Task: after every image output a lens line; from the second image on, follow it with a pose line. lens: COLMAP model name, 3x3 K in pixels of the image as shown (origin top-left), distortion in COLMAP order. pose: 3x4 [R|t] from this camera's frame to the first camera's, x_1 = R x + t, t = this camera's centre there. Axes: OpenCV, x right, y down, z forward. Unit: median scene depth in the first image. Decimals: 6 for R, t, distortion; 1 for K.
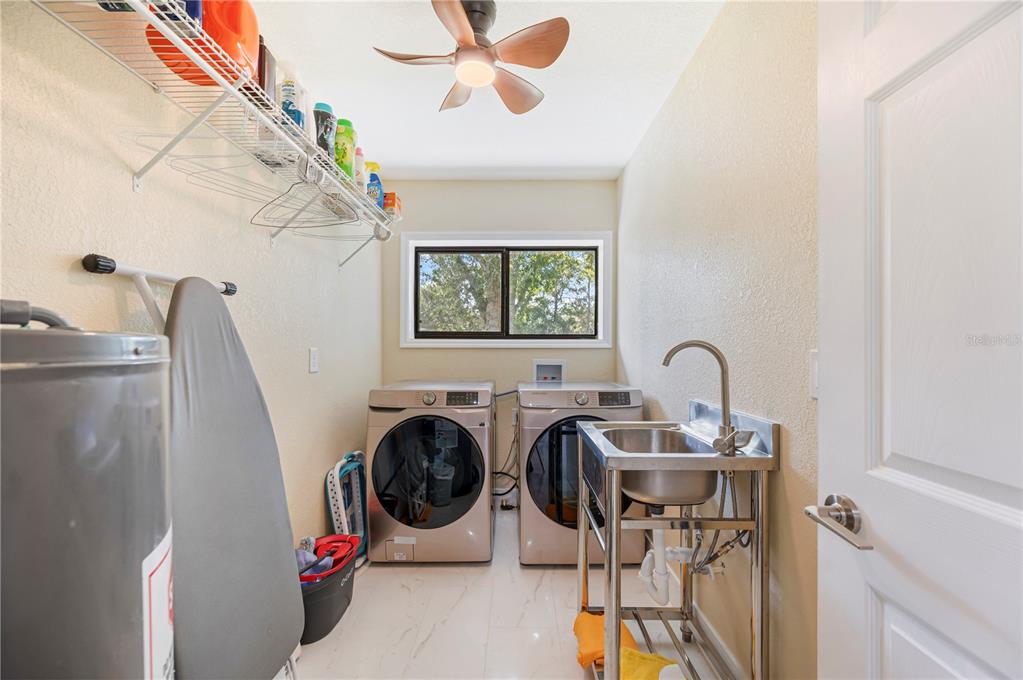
lens RADIAL K [[401.8, 0, 509.5], [0, 401.8, 347.0], [0, 0, 1]] dist [0.002657, -0.000599]
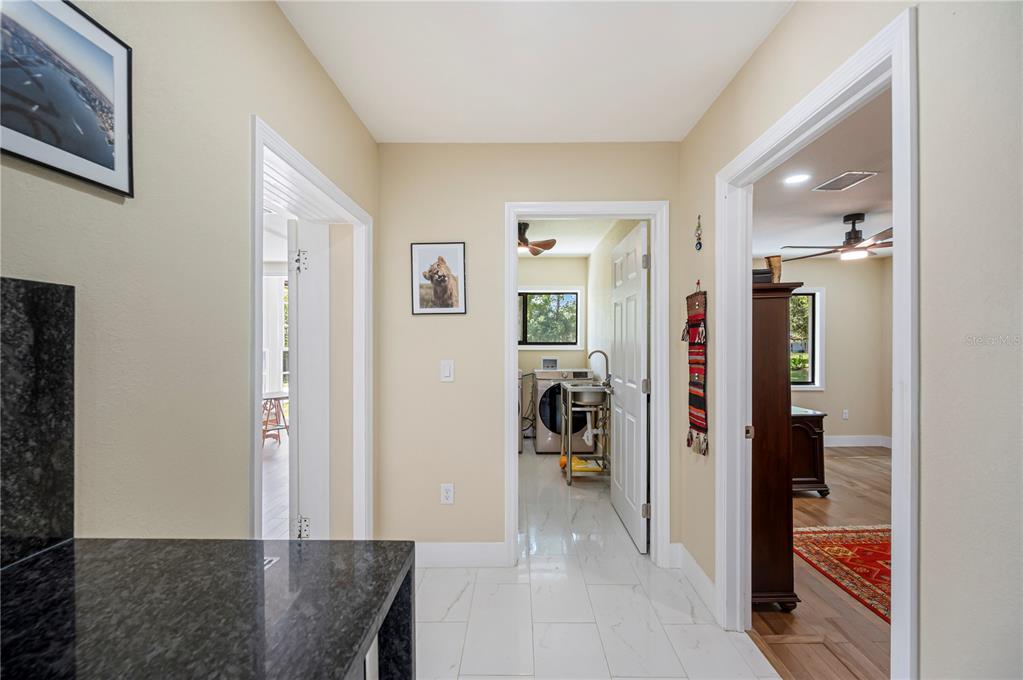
lens RADIAL K [[401.8, 0, 513.9], [0, 401.8, 339.7], [0, 0, 1]] dist [0.002657, -0.000599]
pose [[0.999971, 0.005067, 0.005705, -0.098589], [-0.004999, 0.999917, -0.011860, -0.029478], [-0.005765, 0.011832, 0.999913, -1.069635]]
